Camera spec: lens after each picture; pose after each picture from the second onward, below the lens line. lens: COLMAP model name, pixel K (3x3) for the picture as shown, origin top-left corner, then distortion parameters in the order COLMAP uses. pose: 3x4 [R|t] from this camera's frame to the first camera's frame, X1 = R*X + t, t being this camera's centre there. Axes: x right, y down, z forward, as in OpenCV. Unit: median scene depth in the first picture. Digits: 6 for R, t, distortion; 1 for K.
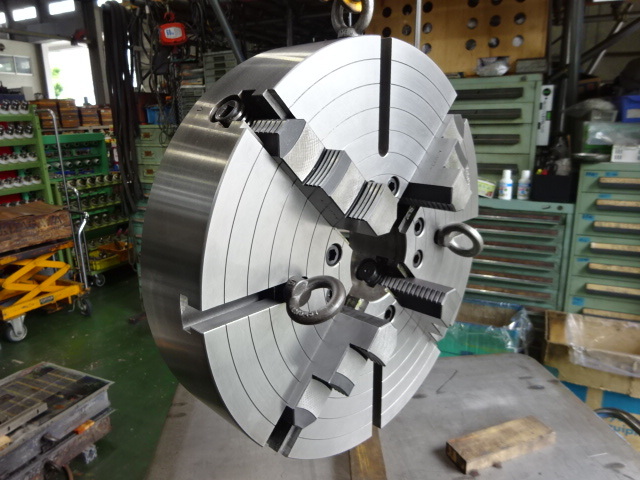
lens RADIAL K [[469.6, 0, 320.0], [0, 469.6, 240.0], [0, 0, 1]] dist [-0.001973, -0.004618]
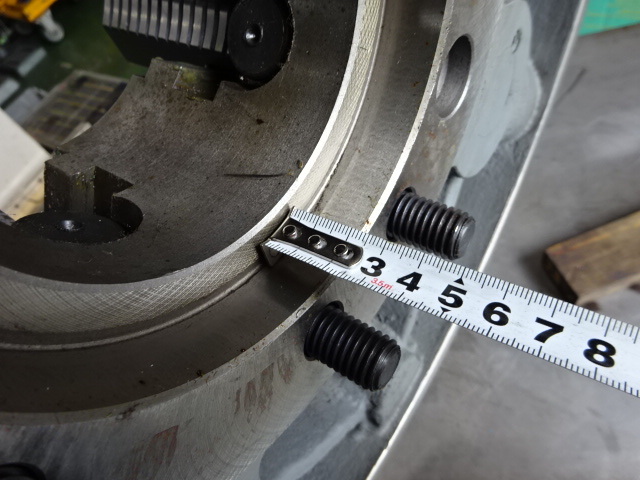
lens RADIAL K [[469.6, 0, 320.0], [0, 469.6, 240.0], [0, 0, 1]] dist [-0.001973, -0.004618]
pose [[0.972908, -0.056344, -0.224222, 0.110411], [0.192967, 0.732066, 0.653332, 0.003366], [0.127334, -0.678899, 0.723106, 0.467900]]
